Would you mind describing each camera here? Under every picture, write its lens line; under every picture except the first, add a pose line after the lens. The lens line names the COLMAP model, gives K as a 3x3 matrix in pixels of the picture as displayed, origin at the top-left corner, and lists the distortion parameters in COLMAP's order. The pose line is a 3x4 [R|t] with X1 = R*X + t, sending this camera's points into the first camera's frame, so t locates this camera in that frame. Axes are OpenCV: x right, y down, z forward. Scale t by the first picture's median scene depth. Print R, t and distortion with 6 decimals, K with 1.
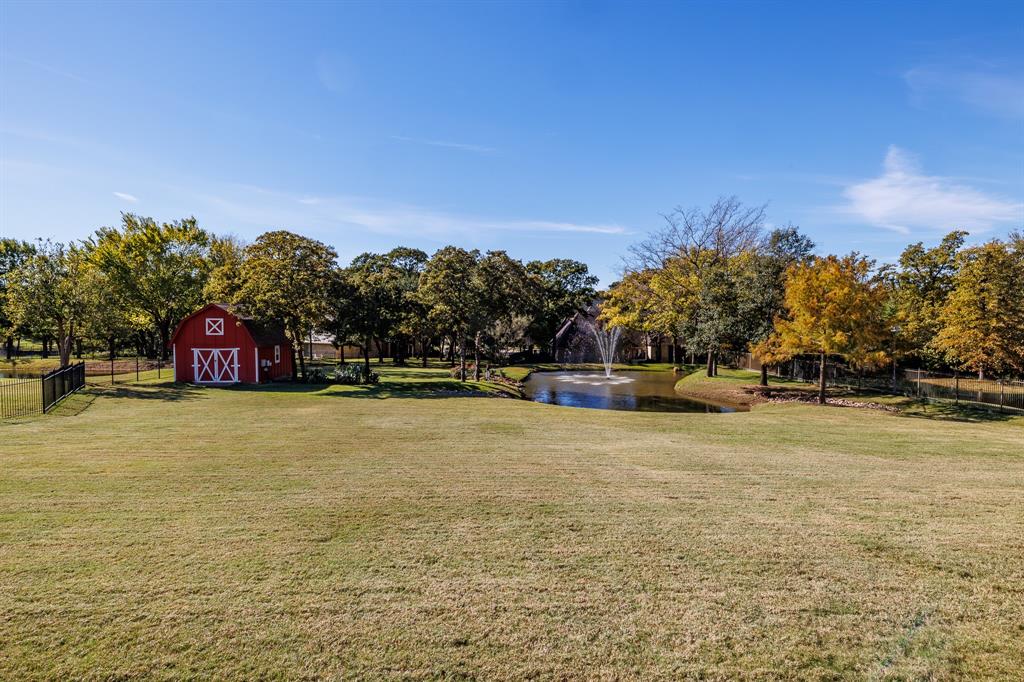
lens RADIAL K [[548.2, 0, 517.0], [0, 548.2, 341.3], [0, 0, 1]] dist [0.005876, 0.000467]
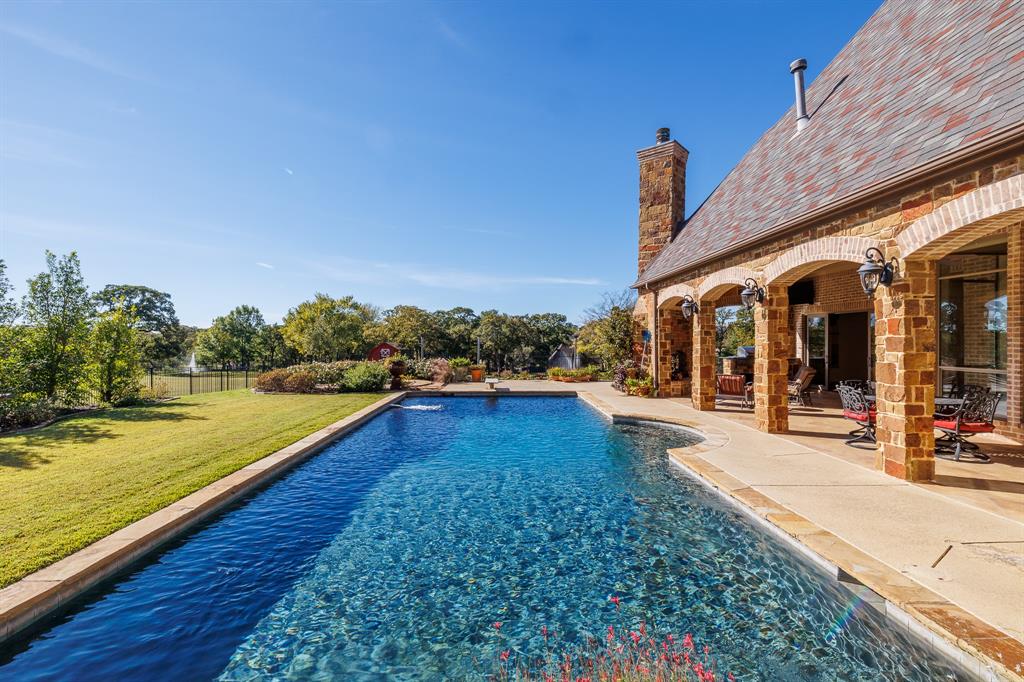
lens RADIAL K [[434.5, 0, 515.3], [0, 434.5, 341.6], [0, 0, 1]] dist [0.000086, 0.000130]
pose [[0.999675, -0.006604, -0.024637, 0.001646], [0.005361, 0.998725, -0.050188, 0.011356], [0.024937, 0.050040, 0.998436, -0.474636]]
